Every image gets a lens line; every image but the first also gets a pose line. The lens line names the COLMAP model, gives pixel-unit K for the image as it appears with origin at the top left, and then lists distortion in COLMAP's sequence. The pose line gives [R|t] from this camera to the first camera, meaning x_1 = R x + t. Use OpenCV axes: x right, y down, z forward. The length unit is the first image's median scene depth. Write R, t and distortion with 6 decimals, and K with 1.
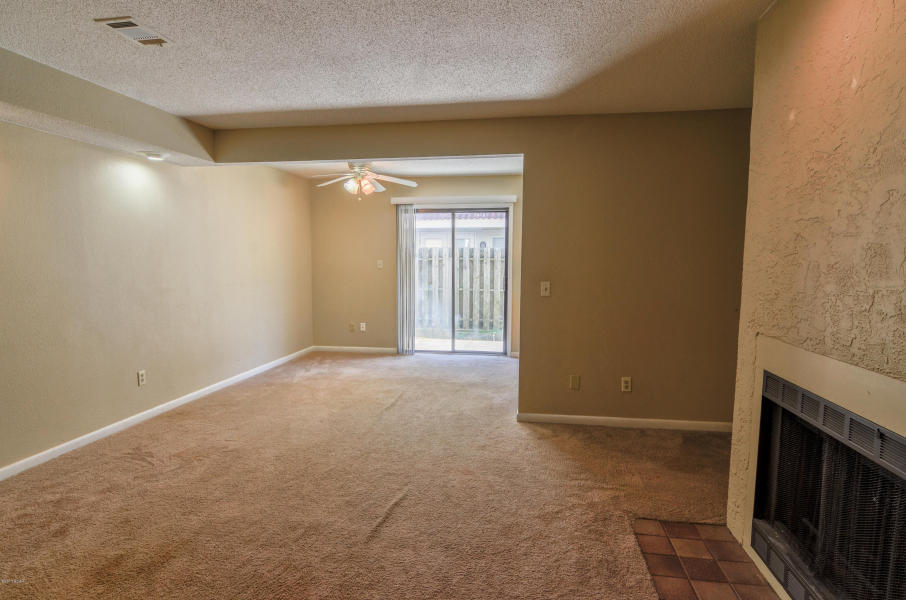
lens RADIAL K [[499.2, 0, 447.4], [0, 499.2, 302.1], [0, 0, 1]] dist [-0.006744, 0.003824]
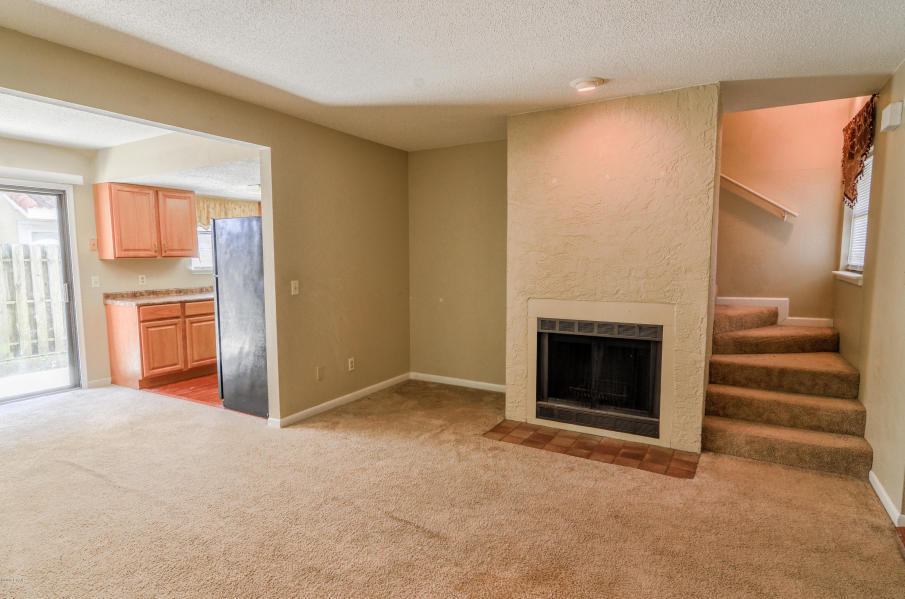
lens RADIAL K [[498.7, 0, 443.4], [0, 498.7, 298.7], [0, 0, 1]] dist [-0.006744, 0.003824]
pose [[0.365100, -0.086828, 0.926911, -0.656986], [0.089047, 0.994333, 0.058070, -0.037995], [-0.926700, 0.061337, 0.370762, 0.369543]]
